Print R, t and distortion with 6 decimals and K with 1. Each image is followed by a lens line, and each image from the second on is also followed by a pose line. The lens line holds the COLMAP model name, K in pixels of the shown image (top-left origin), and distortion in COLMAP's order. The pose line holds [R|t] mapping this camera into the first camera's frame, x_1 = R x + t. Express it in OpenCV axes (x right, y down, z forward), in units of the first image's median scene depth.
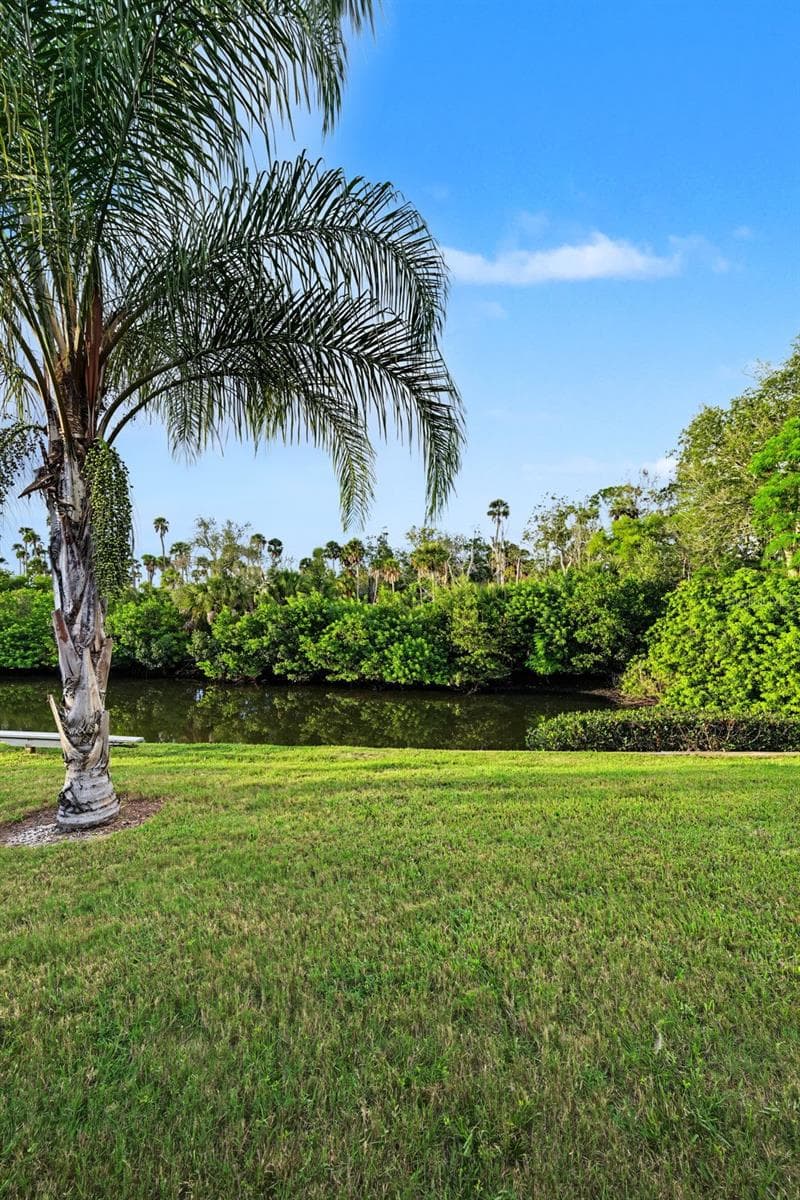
lens RADIAL K [[508.9, 0, 389.2], [0, 508.9, 640.6], [0, 0, 1]] dist [-0.003639, -0.000402]
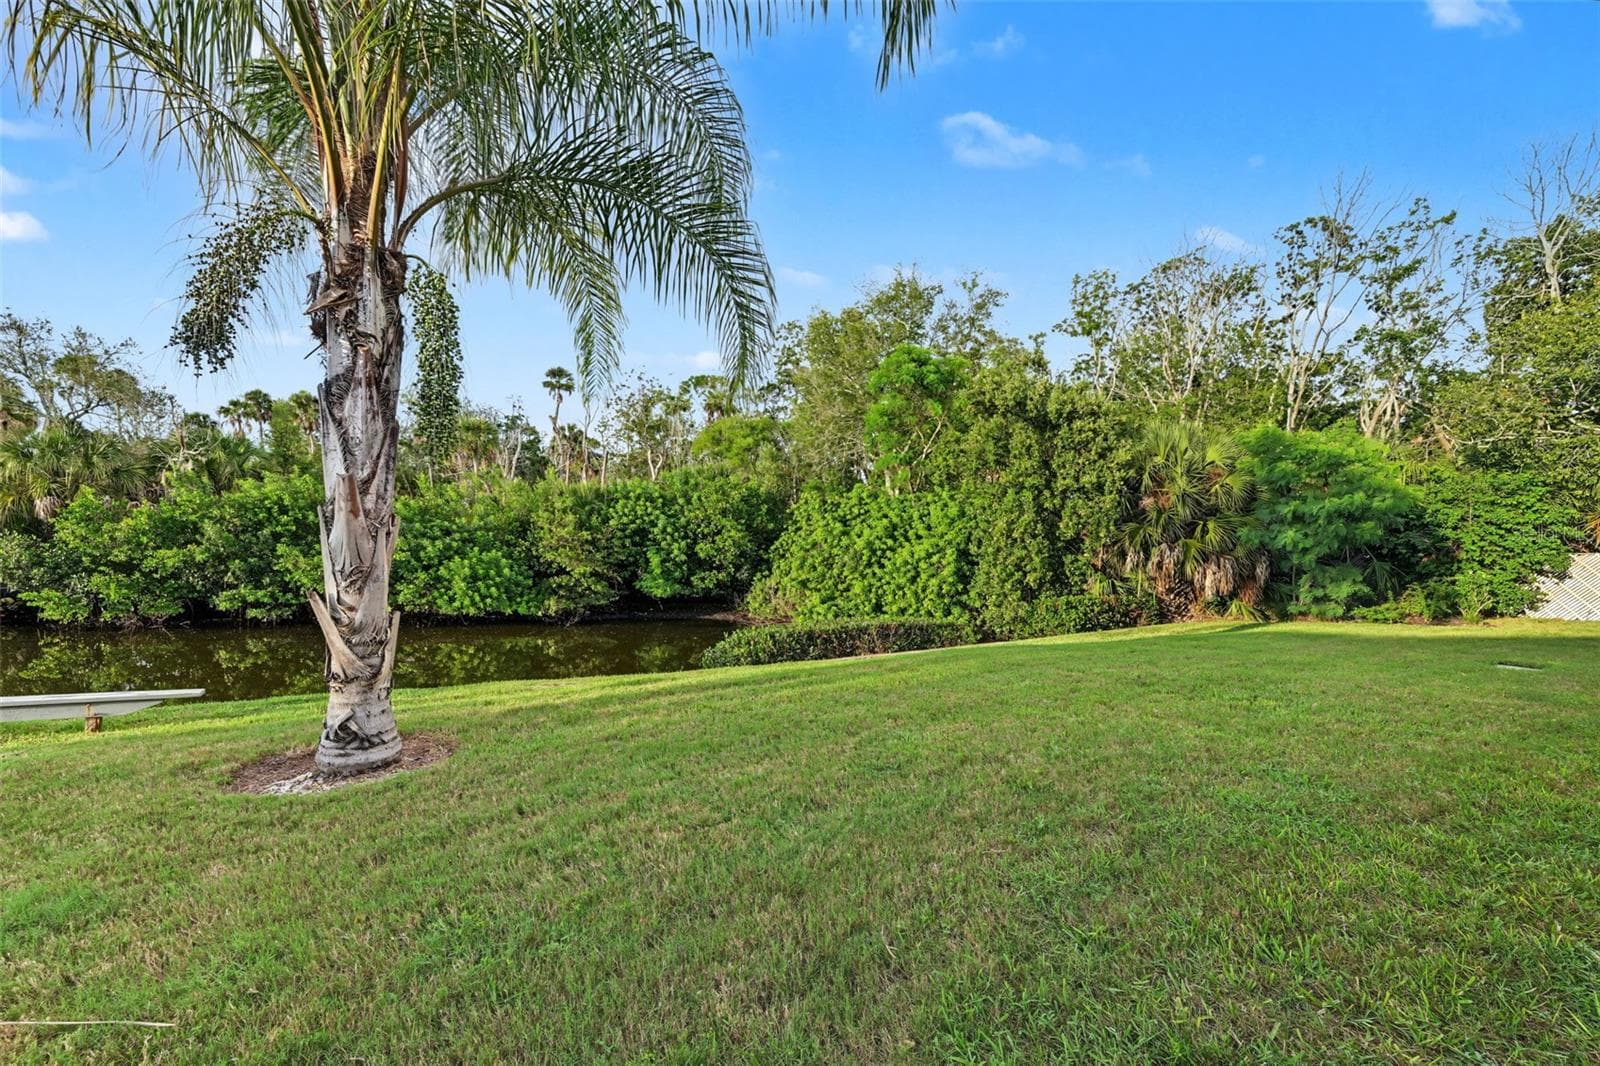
lens RADIAL K [[678.5, 0, 812.8], [0, 678.5, 564.4], [0, 0, 1]] dist [-0.003639, -0.000402]
pose [[0.823285, 0.001503, 0.567626, -0.106419], [-0.002682, 0.999996, 0.001242, 0.011131], [-0.567622, -0.002544, 0.823286, -0.031438]]
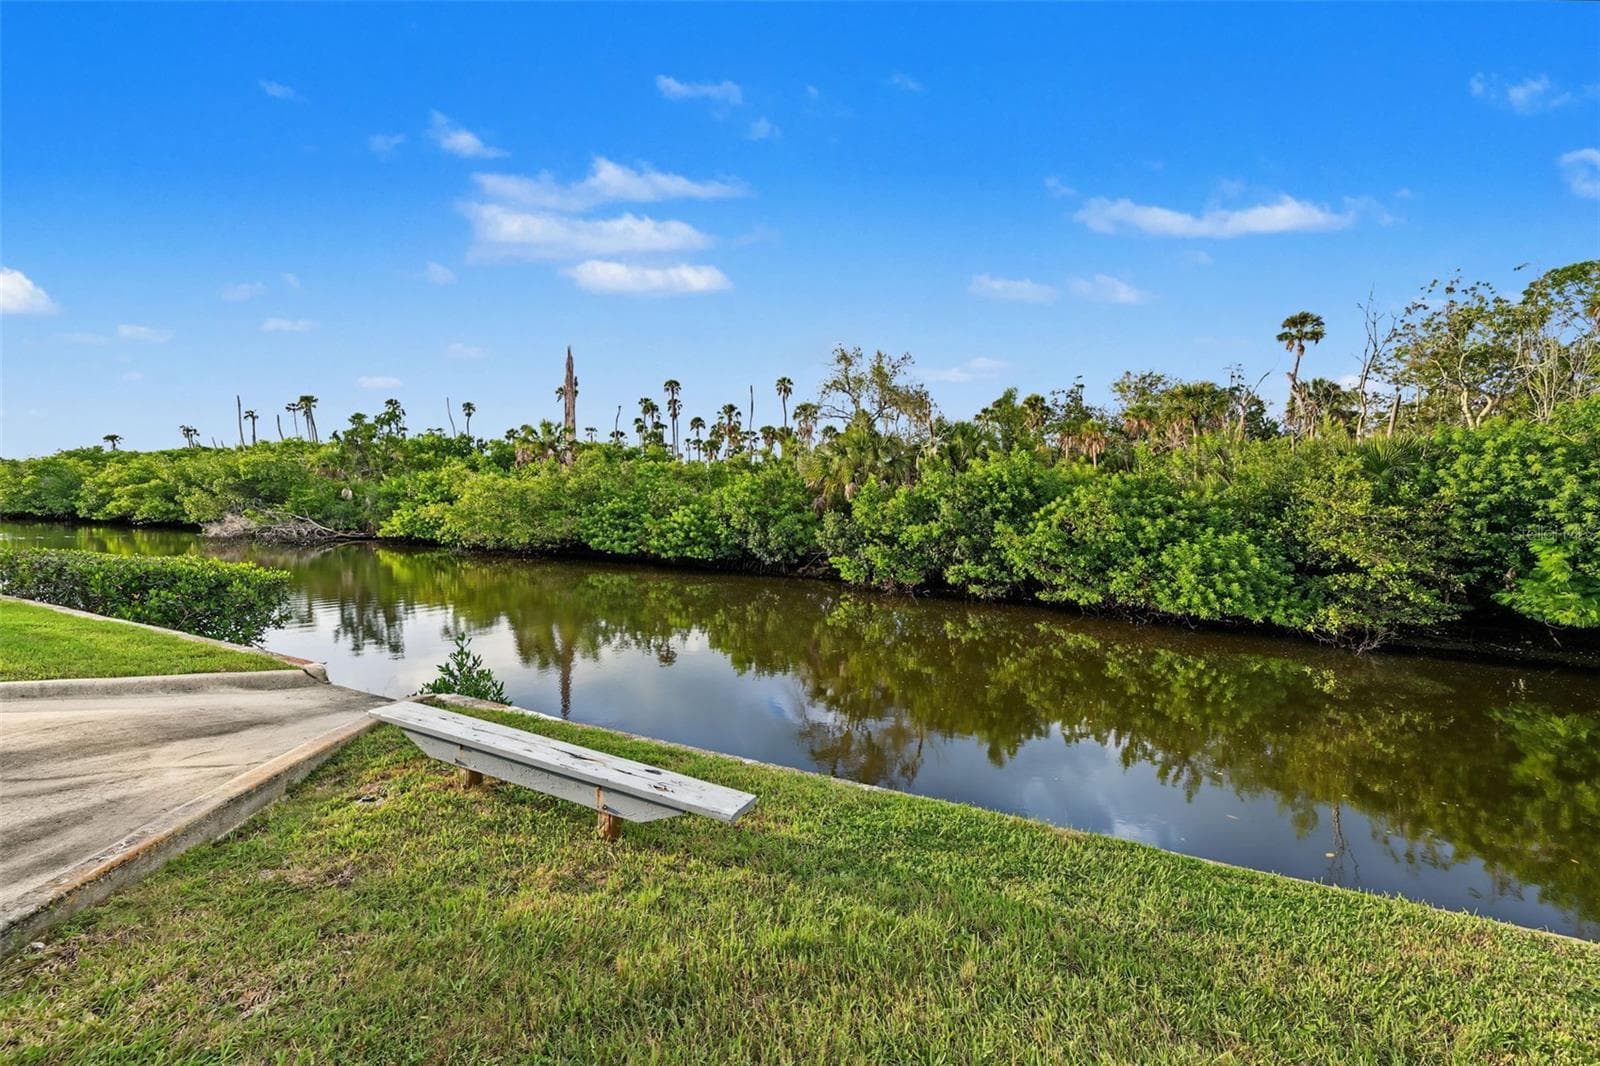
lens RADIAL K [[643.7, 0, 800.0], [0, 643.7, 533.0], [0, 0, 1]] dist [0.006907, -0.000115]
pose [[0.925986, 0.038668, -0.375573, -0.101770], [-0.040659, 0.999170, 0.002625, 0.010811], [0.375362, 0.012840, 0.926789, 0.208350]]
